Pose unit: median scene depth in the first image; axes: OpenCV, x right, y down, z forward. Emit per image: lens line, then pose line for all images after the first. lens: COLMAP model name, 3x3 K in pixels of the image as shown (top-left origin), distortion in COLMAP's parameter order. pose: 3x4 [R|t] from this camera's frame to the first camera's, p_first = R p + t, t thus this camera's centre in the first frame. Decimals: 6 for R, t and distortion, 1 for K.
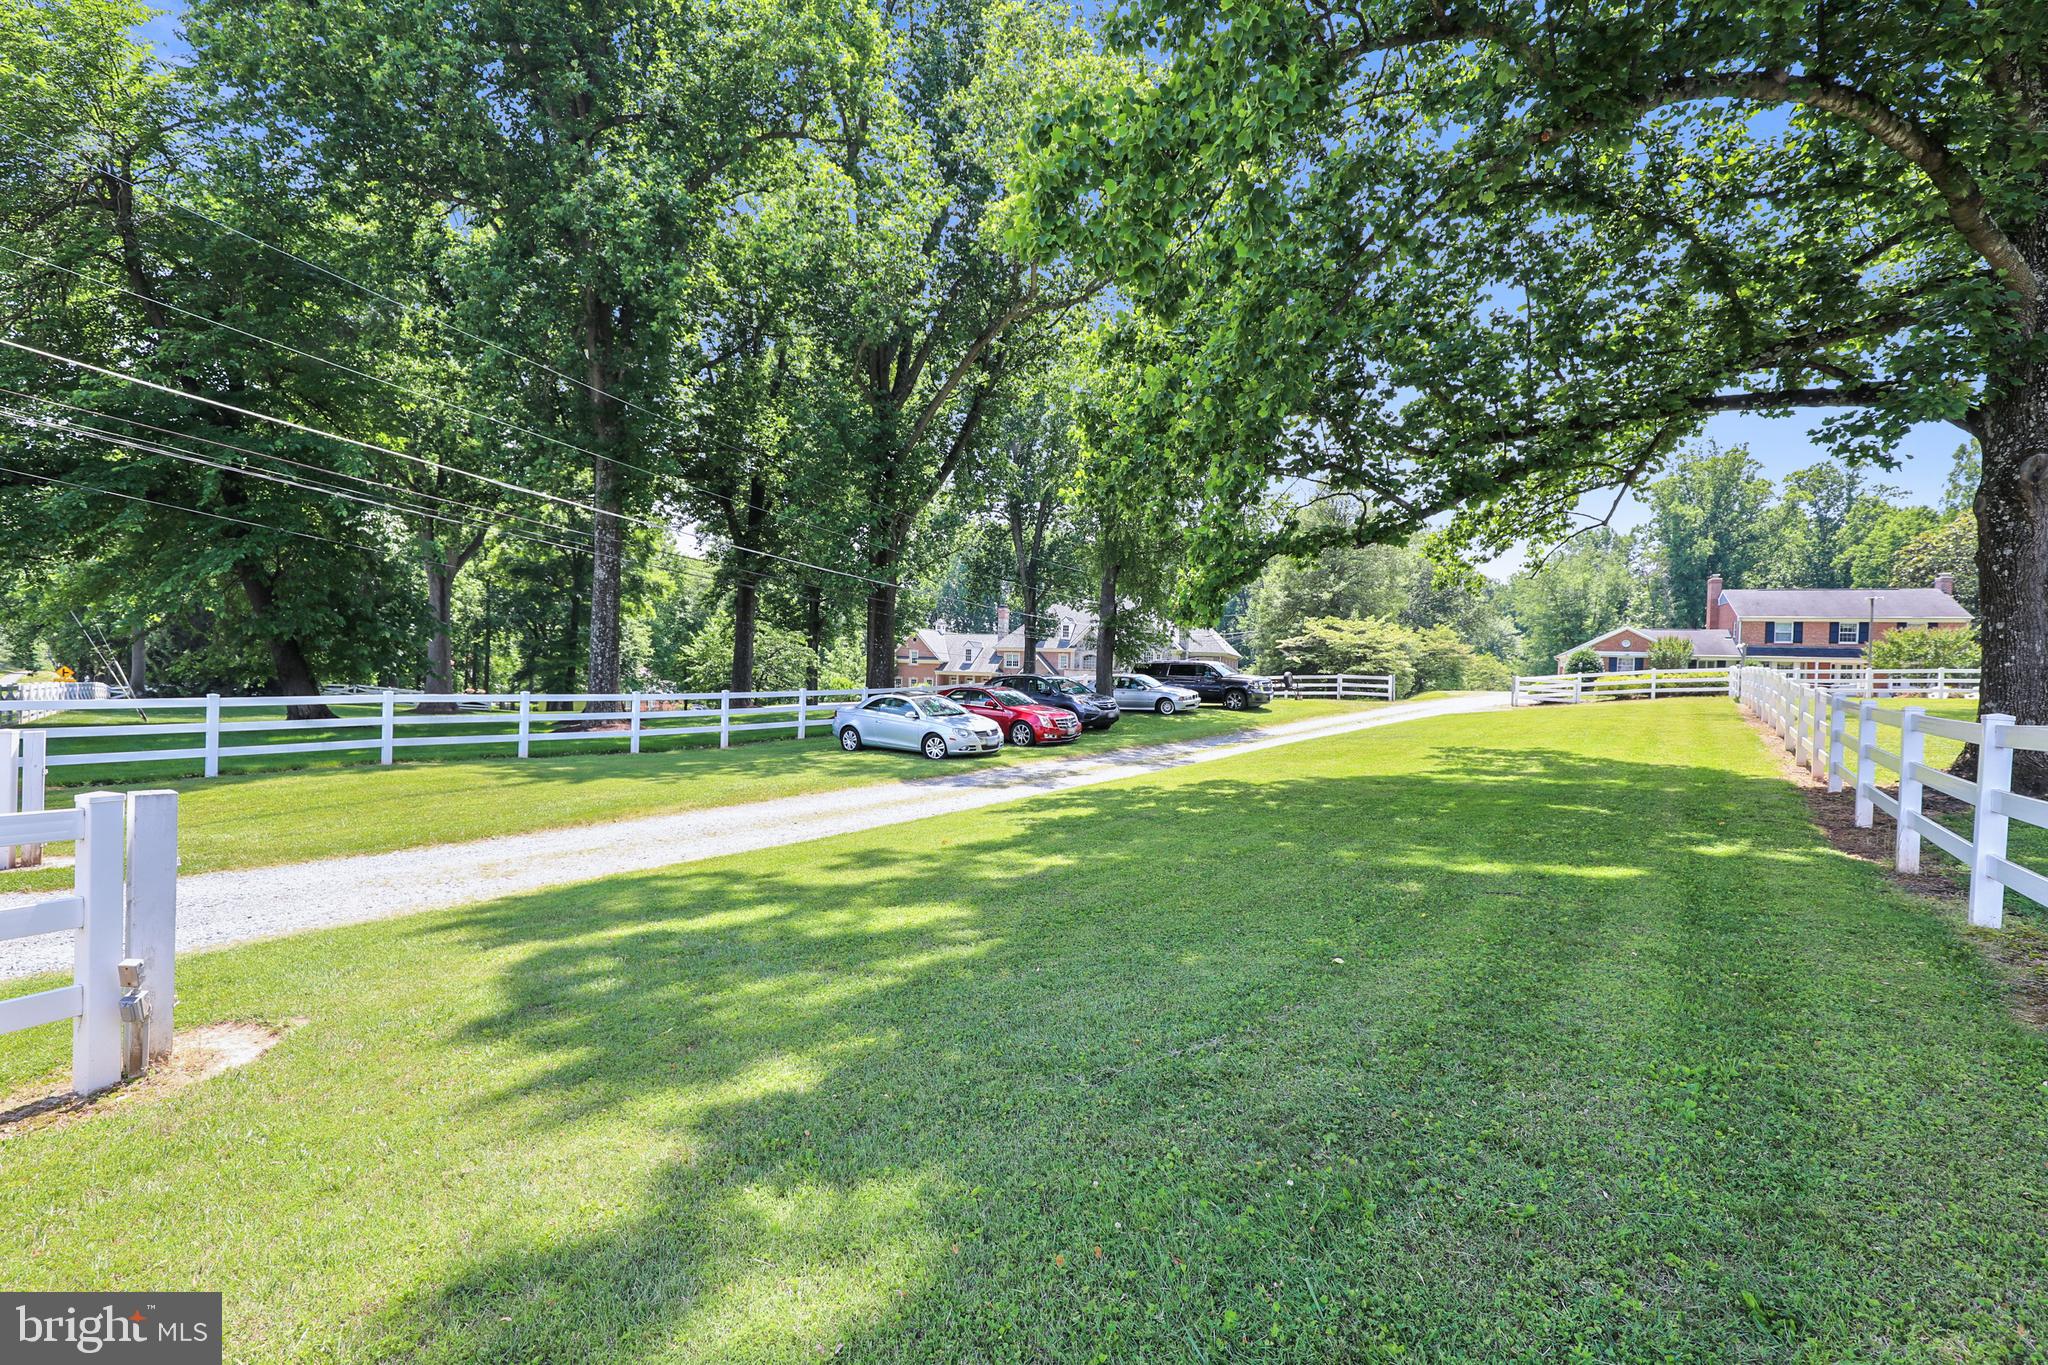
lens RADIAL K [[931.1, 0, 1030.5], [0, 931.1, 683.3], [0, 0, 1]] dist [0.001506, 0.000269]
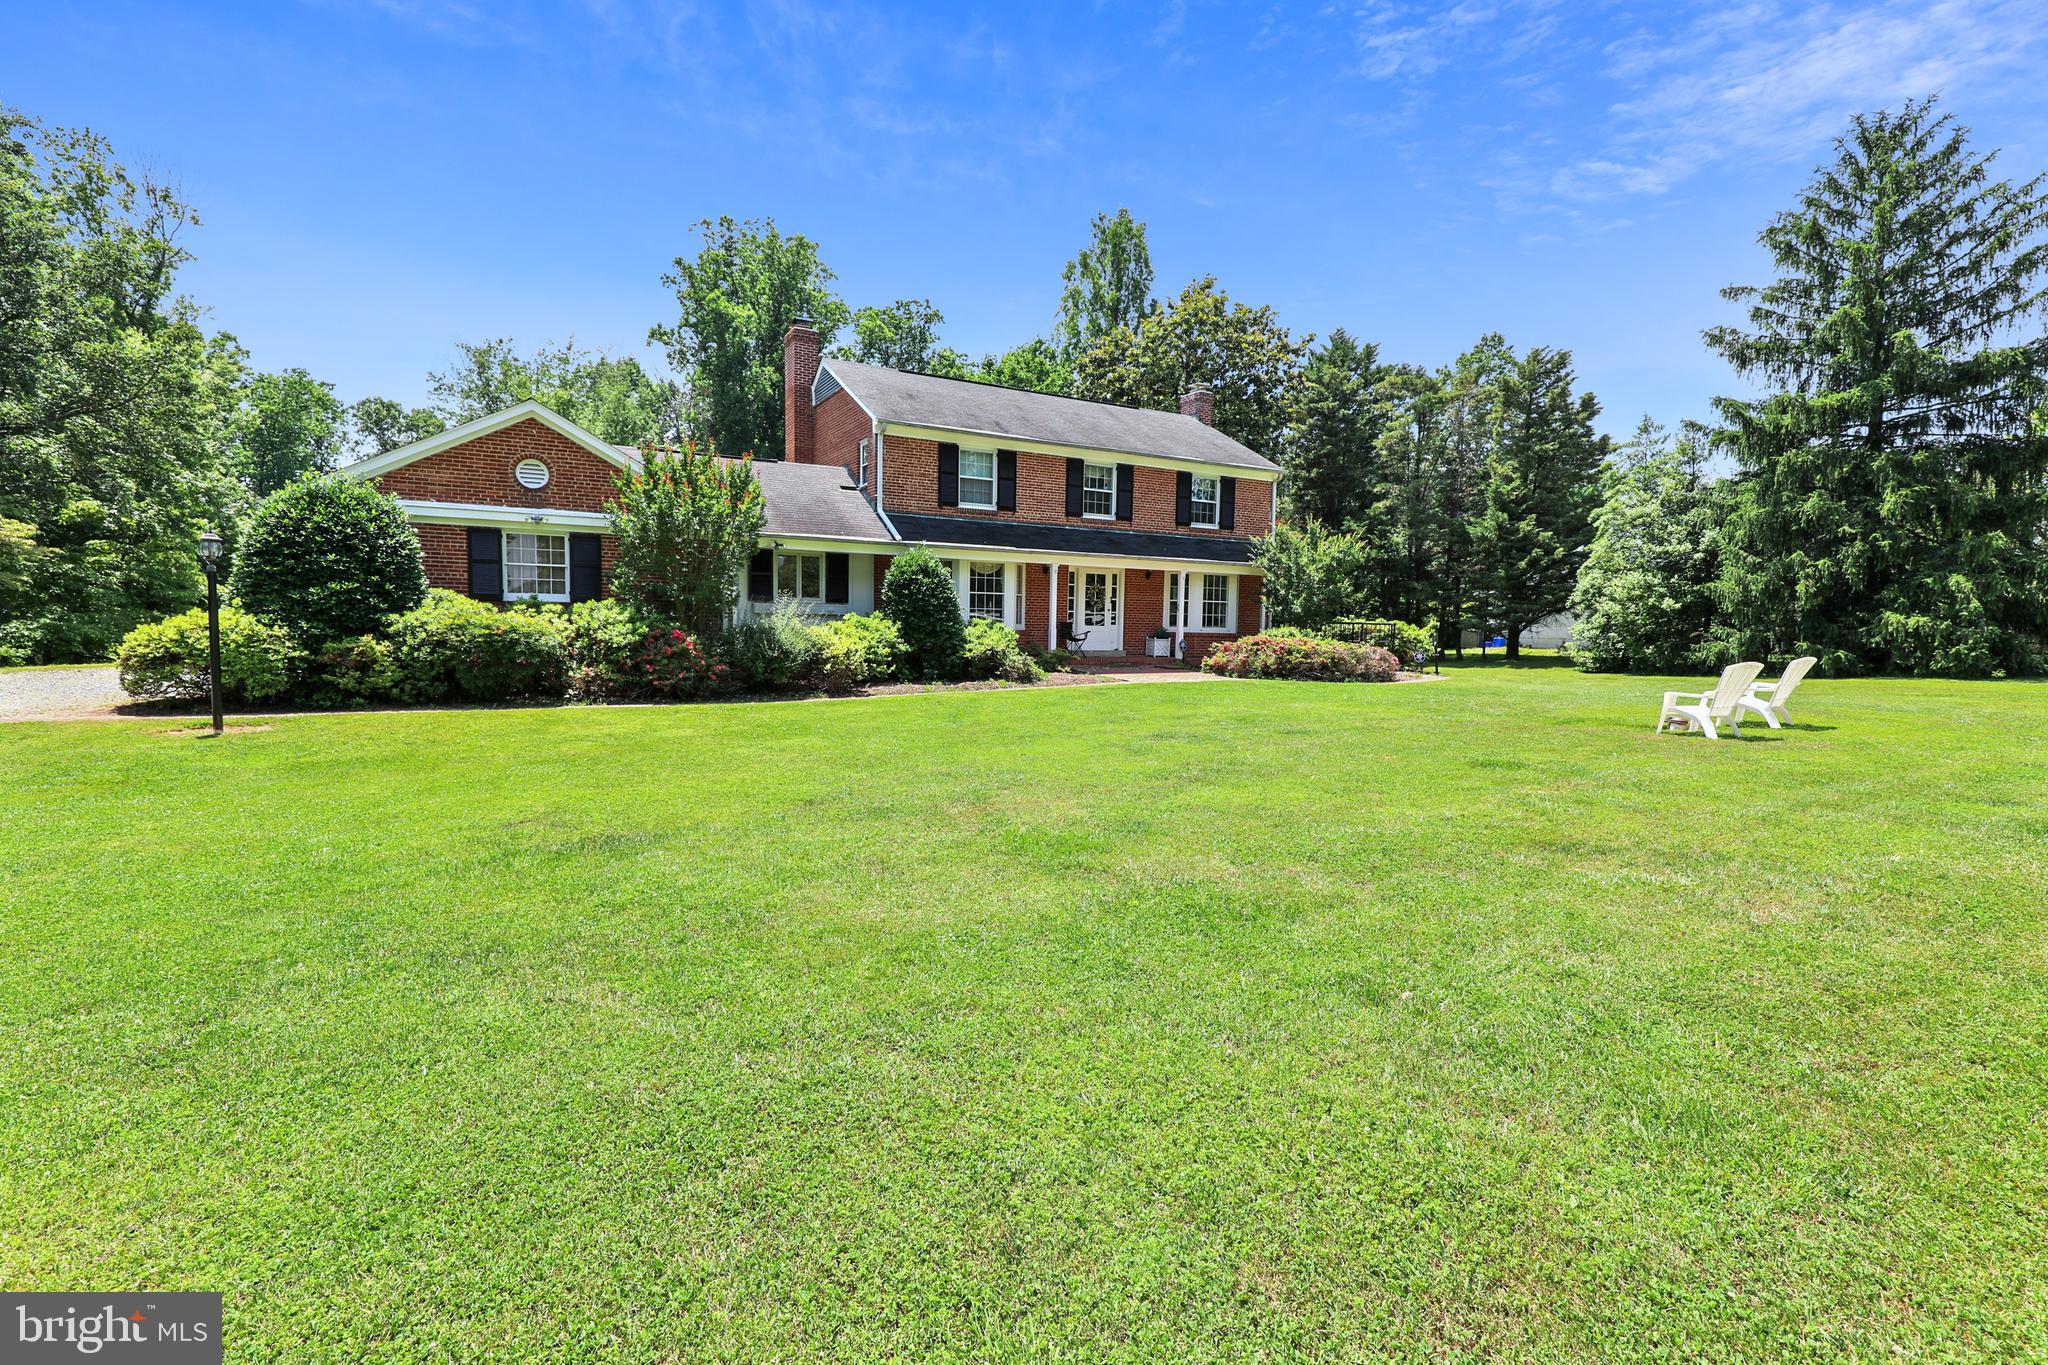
lens RADIAL K [[931.1, 0, 1023.3], [0, 931.1, 678.1], [0, 0, 1]] dist [0.001506, 0.000269]
pose [[0.621122, -0.074858, 0.780131, 0.547443], [0.011939, 0.996216, 0.086087, -0.010652], [-0.783623, -0.044156, 0.619666, 0.773572]]
